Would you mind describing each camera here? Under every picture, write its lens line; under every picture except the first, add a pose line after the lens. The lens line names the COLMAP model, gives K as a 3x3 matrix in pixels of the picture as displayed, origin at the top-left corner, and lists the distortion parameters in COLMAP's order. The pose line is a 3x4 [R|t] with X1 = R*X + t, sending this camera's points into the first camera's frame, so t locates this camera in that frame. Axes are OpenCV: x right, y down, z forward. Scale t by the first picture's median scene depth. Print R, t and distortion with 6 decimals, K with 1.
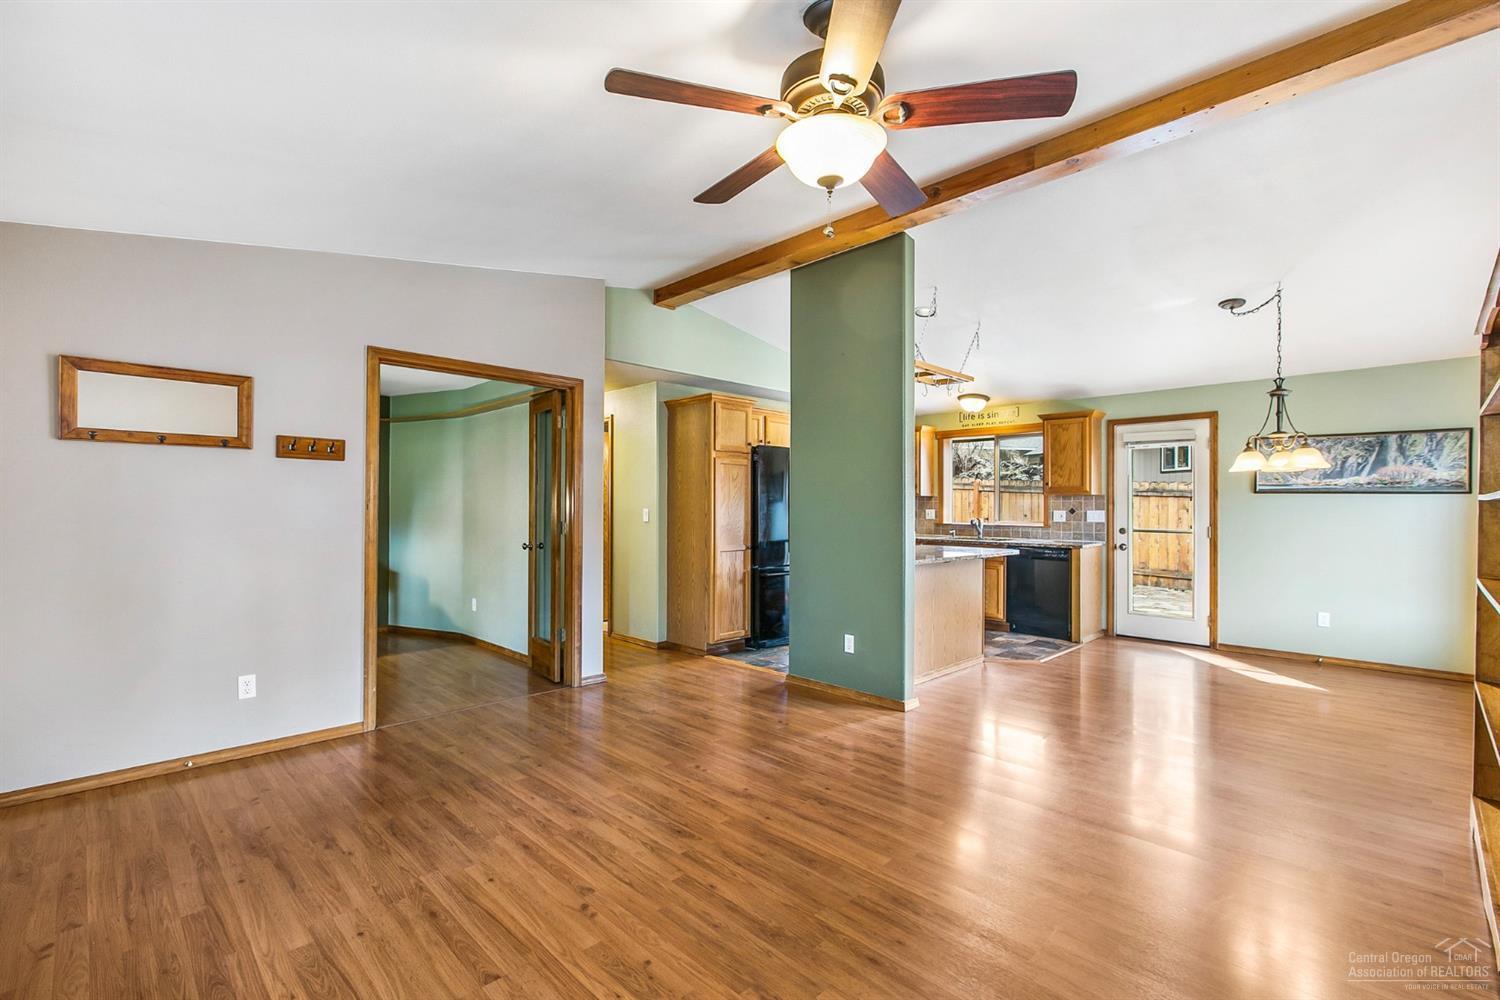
lens RADIAL K [[673.9, 0, 756.8], [0, 673.9, 503.6], [0, 0, 1]] dist [0.001474, -0.000358]
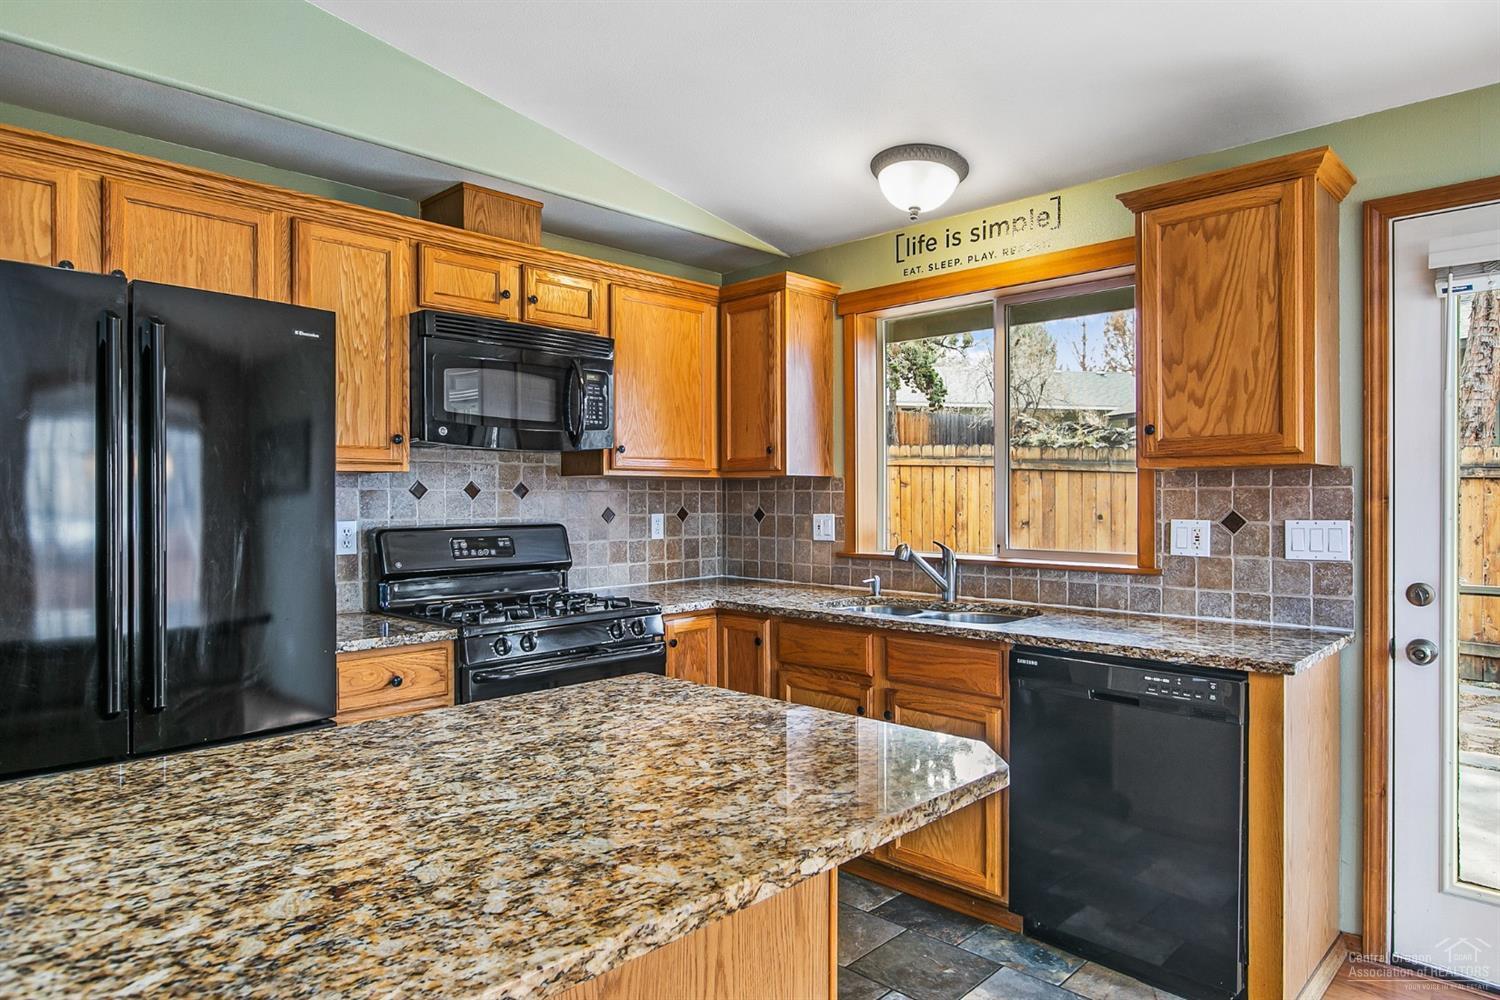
lens RADIAL K [[911.7, 0, 763.1], [0, 911.7, 502.4], [0, 0, 1]] dist [-0.002052, -0.001891]
pose [[0.999856, -0.006506, 0.015664, 0.306489], [0.006360, 0.999936, 0.009343, -0.003136], [-0.015724, -0.009242, 0.999834, 0.726188]]
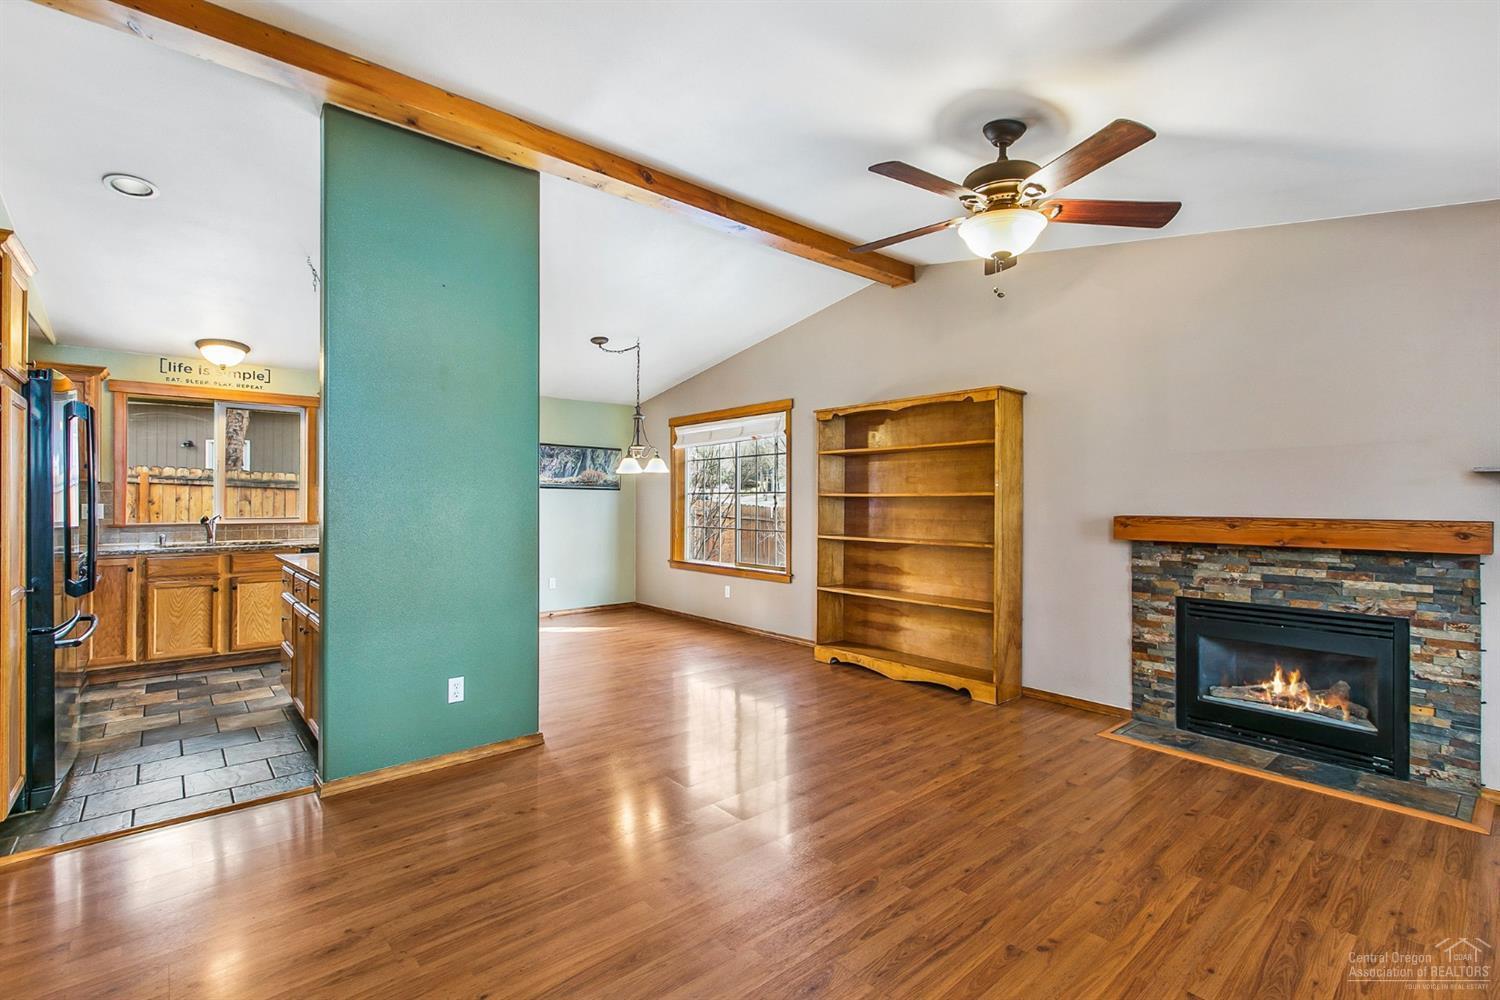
lens RADIAL K [[673.9, 0, 749.0], [0, 673.9, 501.1], [0, 0, 1]] dist [0.001474, -0.000358]
pose [[0.073929, -0.007344, 0.997236, -0.445310], [-0.005621, 0.999954, 0.007781, -0.002311], [-0.997248, -0.006180, 0.073884, 0.501365]]
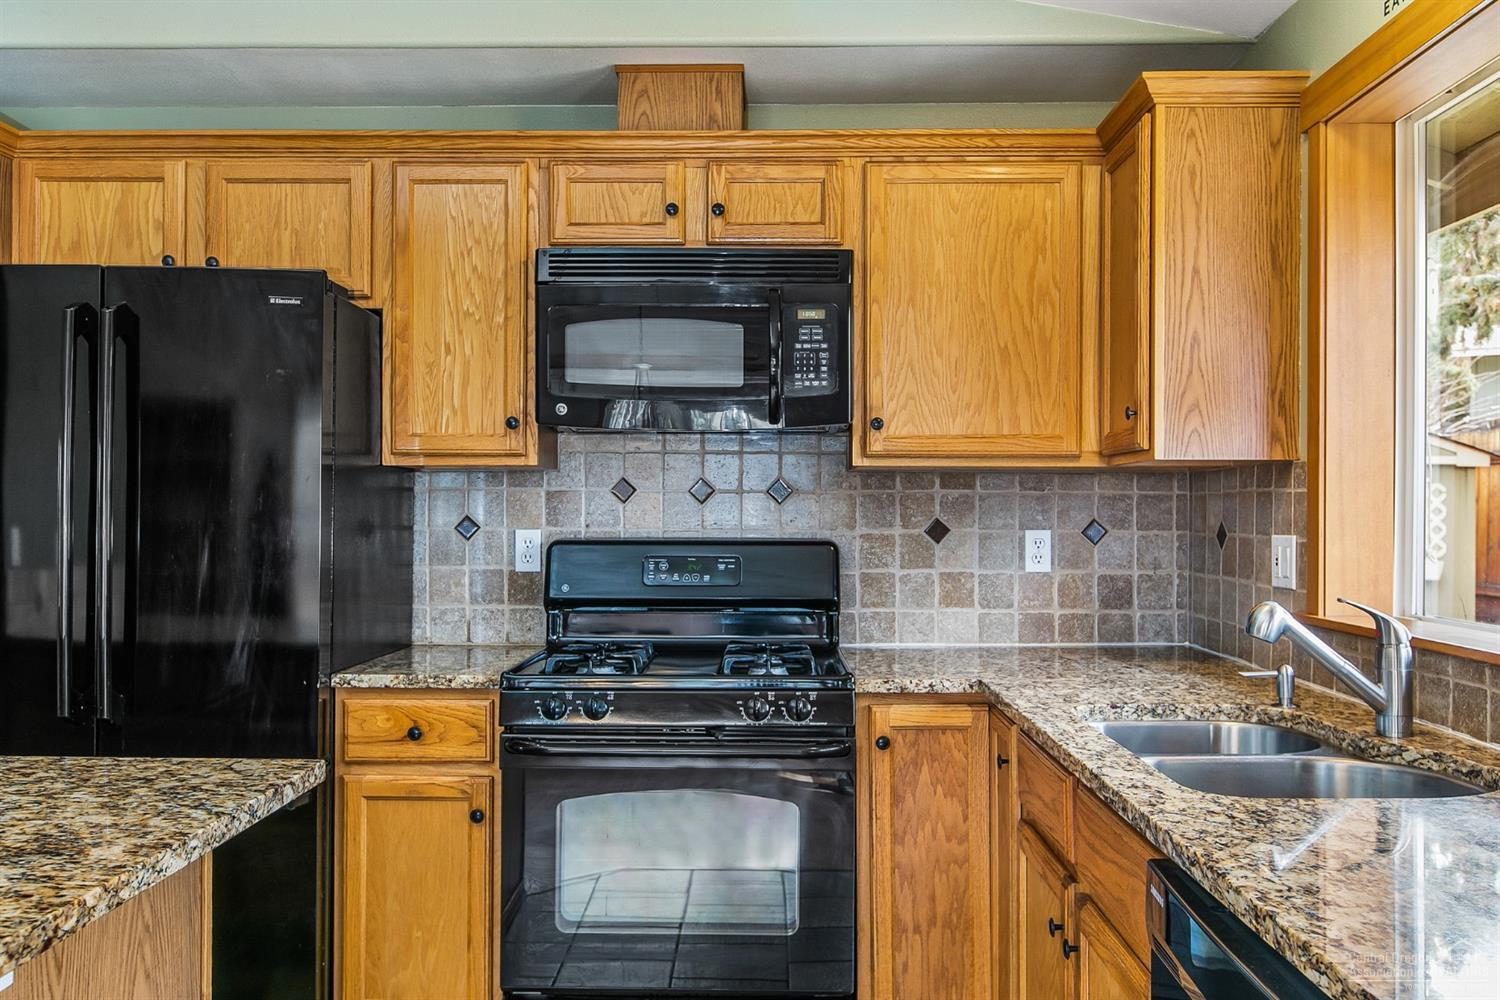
lens RADIAL K [[1261.2, 0, 750.5], [0, 1261.2, 514.3], [0, 0, 1]] dist [-0.003101, -0.007254]
pose [[0.688783, 0.000511, -0.724967, 0.571291], [0.001770, 0.999996, 0.002387, 0.003062], [0.724965, -0.002927, 0.688779, 0.938097]]
